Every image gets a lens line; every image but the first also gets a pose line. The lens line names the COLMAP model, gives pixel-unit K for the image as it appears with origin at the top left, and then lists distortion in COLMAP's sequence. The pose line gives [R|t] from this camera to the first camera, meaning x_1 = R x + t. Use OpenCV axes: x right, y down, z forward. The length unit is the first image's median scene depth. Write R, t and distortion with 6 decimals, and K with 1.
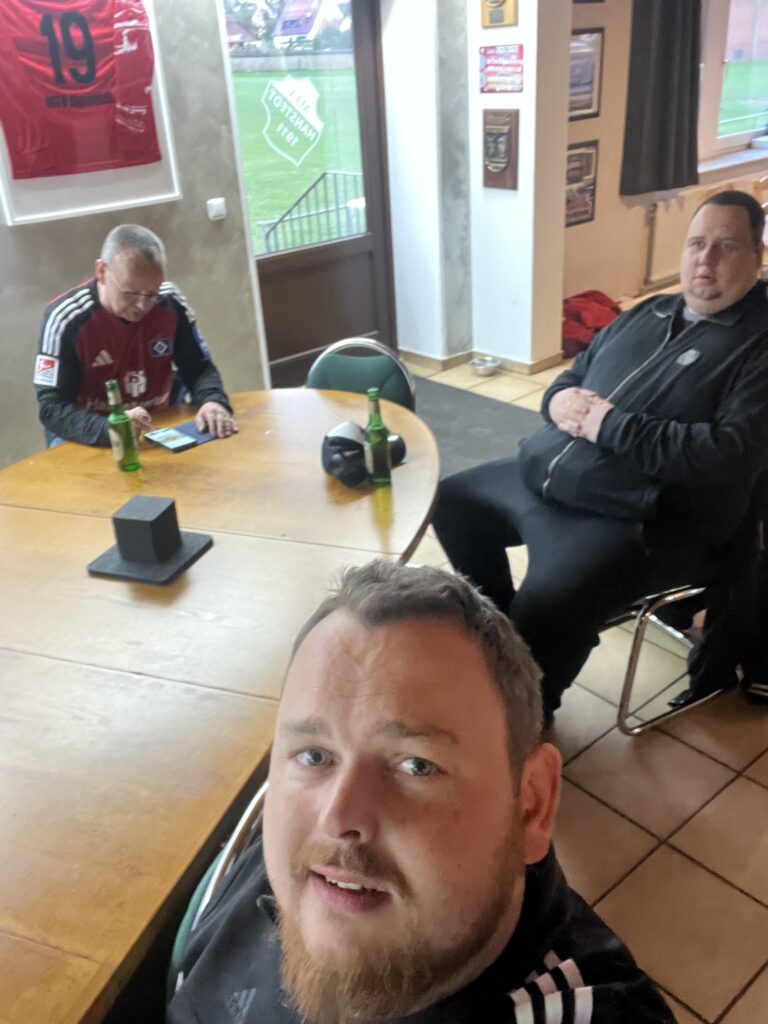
lens RADIAL K [[998.7, 0, 384.5], [0, 998.7, 588.4], [0, 0, 1]] dist [0.110304, -0.165839]
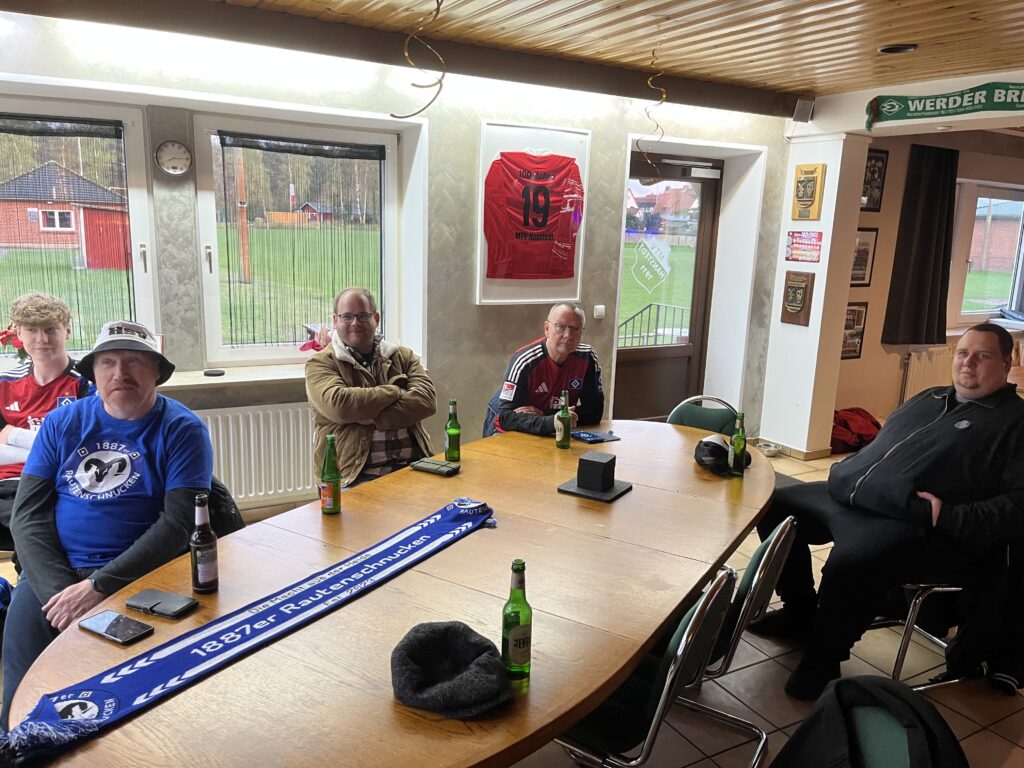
lens RADIAL K [[837.8, 0, 512.0], [0, 837.8, 384.0], [0, 0, 1]] dist [0.003975, -0.003264]
pose [[0.975043, 0.127875, -0.181490, -0.048938], [-0.175143, 0.945408, -0.274823, 0.069752], [0.136439, 0.299751, 0.944211, -0.113806]]
